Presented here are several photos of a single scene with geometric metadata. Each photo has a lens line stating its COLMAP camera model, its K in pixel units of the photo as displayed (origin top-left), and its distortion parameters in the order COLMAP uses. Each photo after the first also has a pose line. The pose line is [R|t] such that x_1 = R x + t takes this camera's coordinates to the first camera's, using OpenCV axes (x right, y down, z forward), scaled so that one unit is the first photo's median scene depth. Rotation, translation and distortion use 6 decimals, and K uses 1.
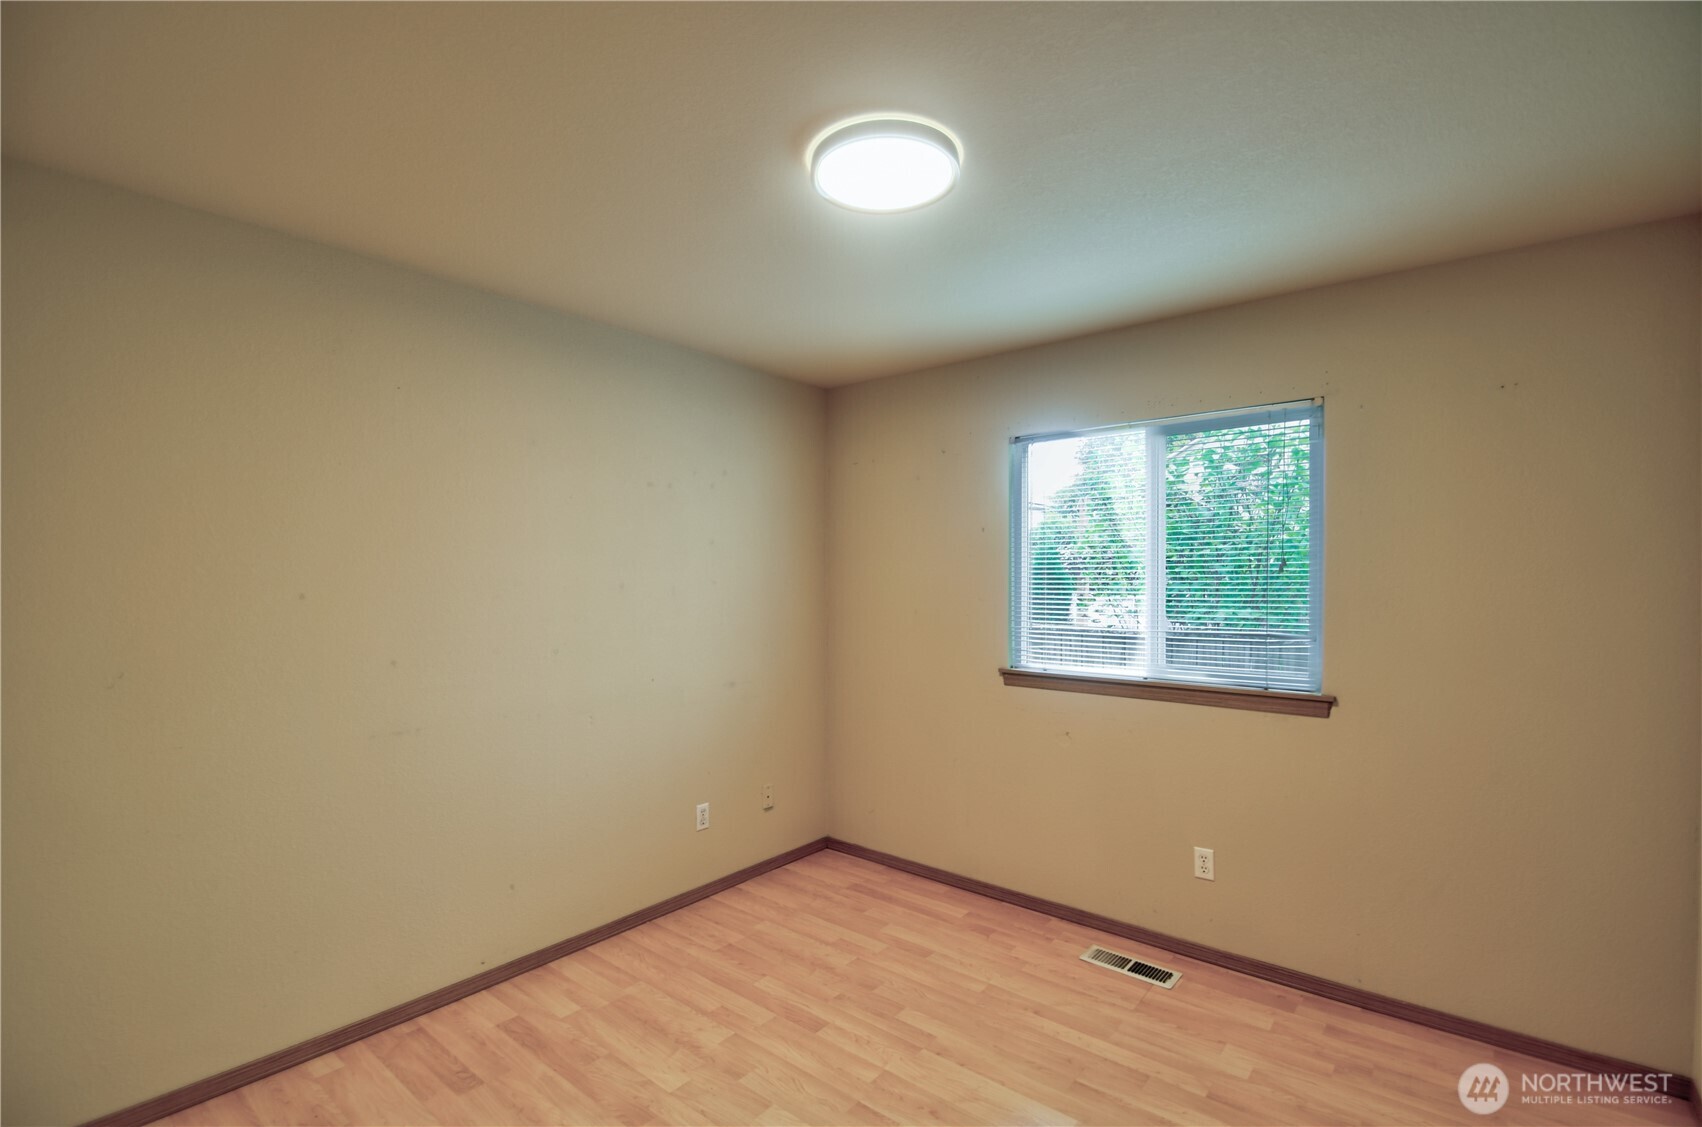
lens RADIAL K [[798.6, 0, 854.1], [0, 798.6, 573.8], [0, 0, 1]] dist [0.009622, -0.015968]
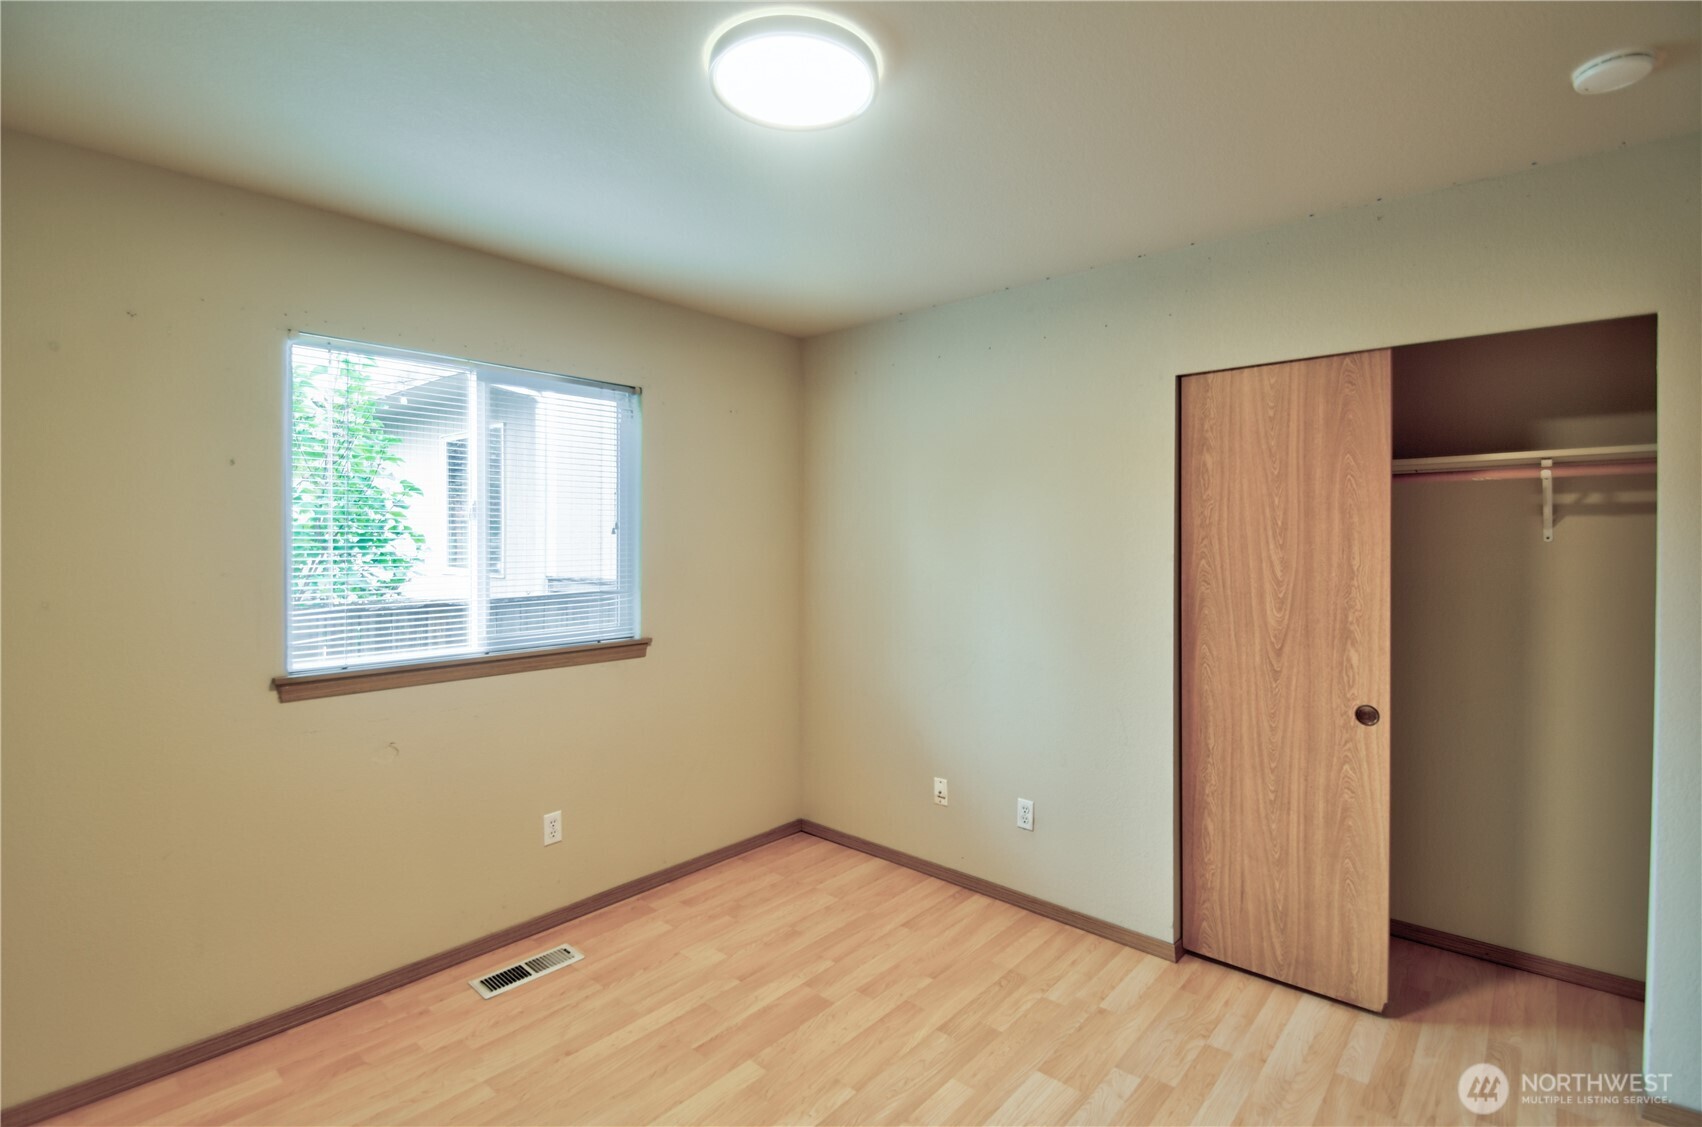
lens RADIAL K [[804.0, 0, 841.7], [0, 804.0, 549.9], [0, 0, 1]] dist [0.027270, -0.019469]
pose [[0.013915, -0.005089, 0.999890, -0.581780], [-0.000035, 0.999987, 0.005090, 0.013129], [-0.999903, -0.000106, 0.013914, 0.657411]]
